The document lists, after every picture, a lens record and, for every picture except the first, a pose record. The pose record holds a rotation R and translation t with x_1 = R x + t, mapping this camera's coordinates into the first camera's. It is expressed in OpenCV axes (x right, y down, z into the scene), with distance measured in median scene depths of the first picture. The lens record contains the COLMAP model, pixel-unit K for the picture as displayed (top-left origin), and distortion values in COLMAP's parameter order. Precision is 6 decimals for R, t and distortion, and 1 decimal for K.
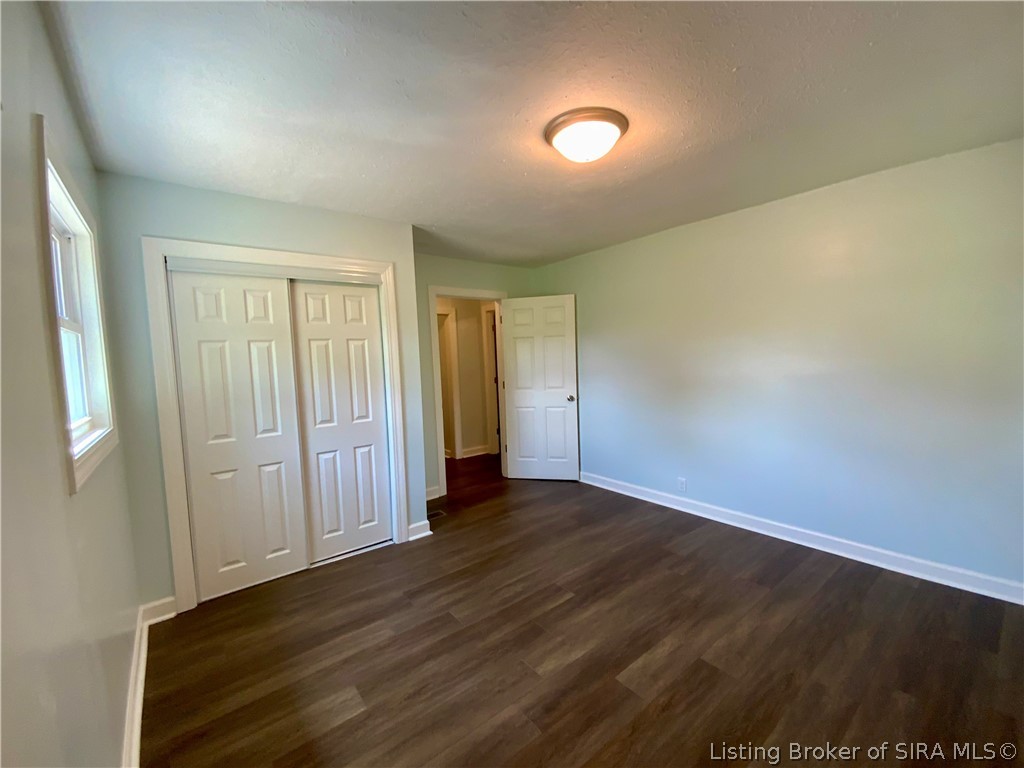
lens RADIAL K [[414.0, 0, 506.8], [0, 414.0, 381.8], [0, 0, 1]] dist [-0.004817, -0.002738]
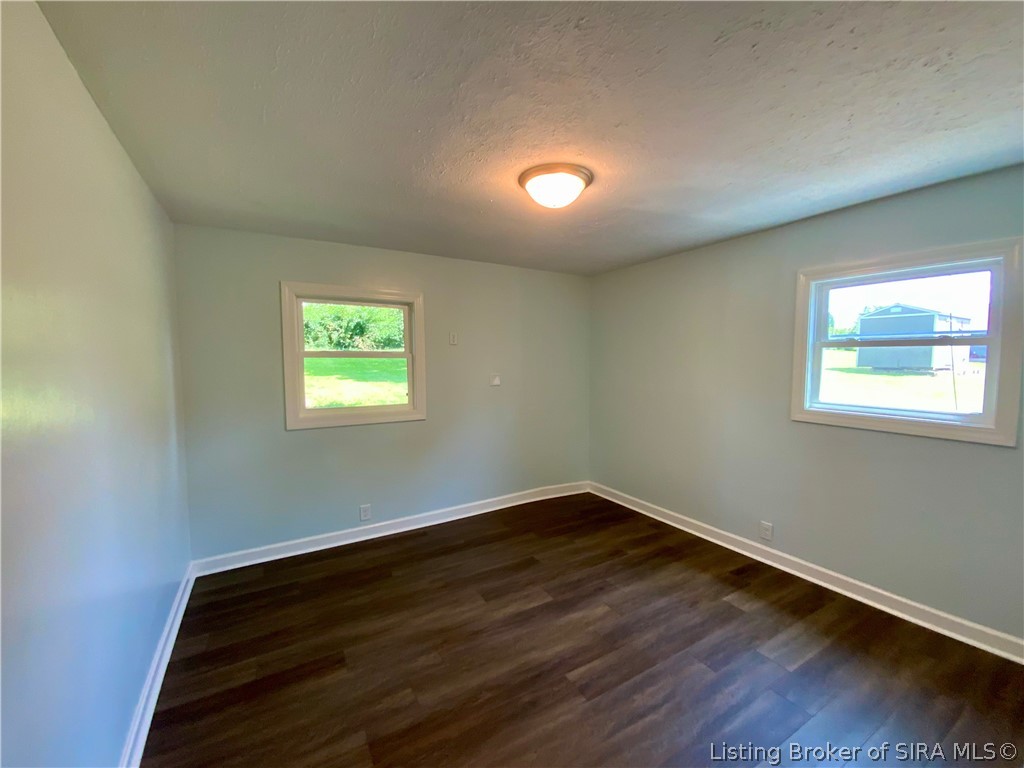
lens RADIAL K [[414.0, 0, 520.4], [0, 414.0, 386.7], [0, 0, 1]] dist [-0.004817, -0.002738]
pose [[-0.993060, 0.030478, 0.113590, 0.163999], [0.044945, 0.990876, 0.127066, -0.177350], [-0.108681, 0.131289, -0.985369, 1.993330]]
